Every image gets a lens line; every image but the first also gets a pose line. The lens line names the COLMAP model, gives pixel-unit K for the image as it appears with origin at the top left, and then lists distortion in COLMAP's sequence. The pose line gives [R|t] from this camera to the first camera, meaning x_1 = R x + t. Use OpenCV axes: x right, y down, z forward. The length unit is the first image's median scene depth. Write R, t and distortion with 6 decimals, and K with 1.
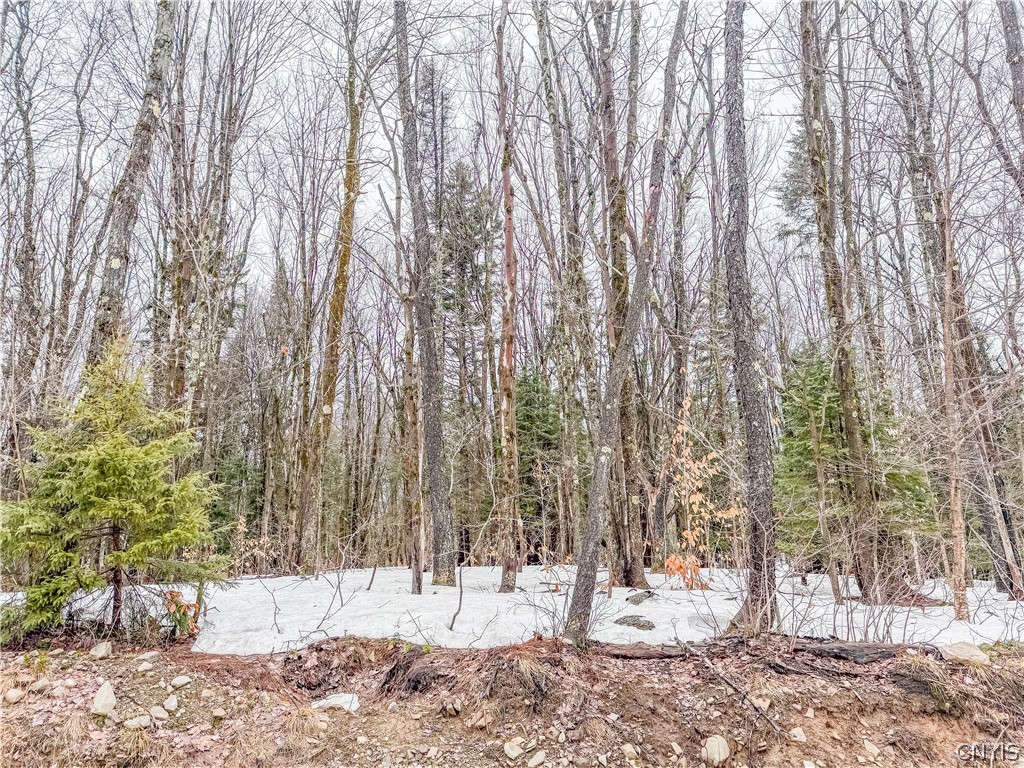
lens RADIAL K [[721.9, 0, 512.0], [0, 721.9, 384.0], [0, 0, 1]] dist [0.078579, -0.099506]
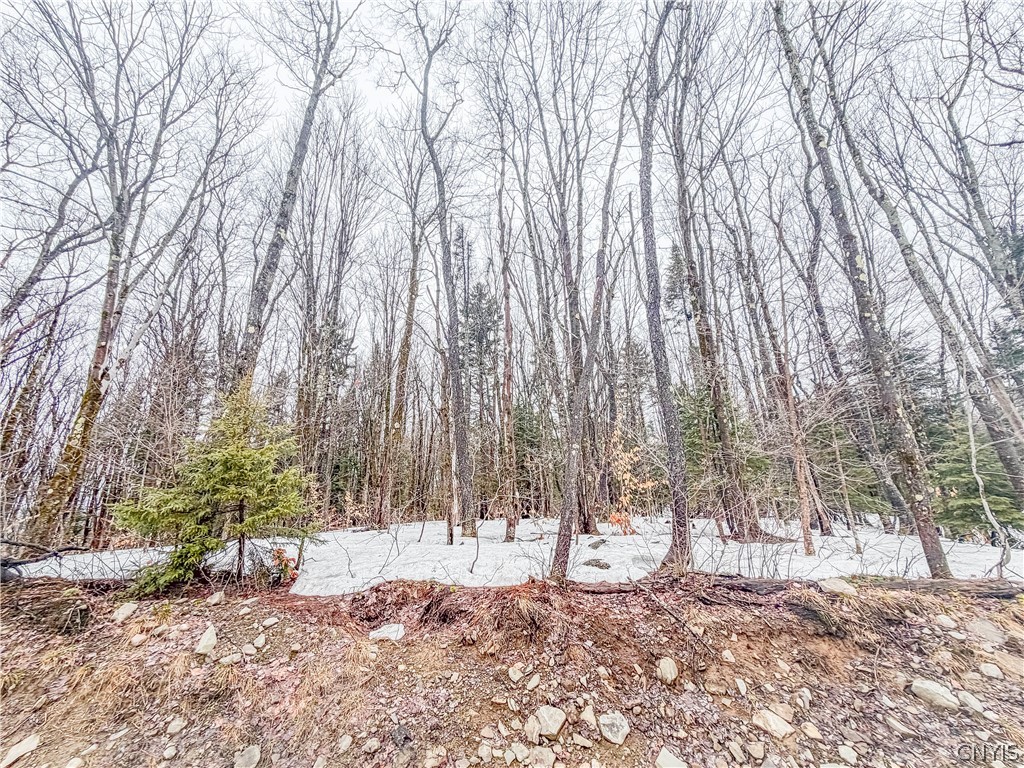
lens RADIAL K [[412.2, 0, 518.9], [0, 412.2, 384.8], [0, 0, 1]] dist [-0.000461, 0.000019]
pose [[0.999669, -0.015695, 0.020377, 0.000502], [0.016952, 0.997867, -0.063039, 0.014355], [-0.019344, 0.063364, 0.997803, 0.128245]]
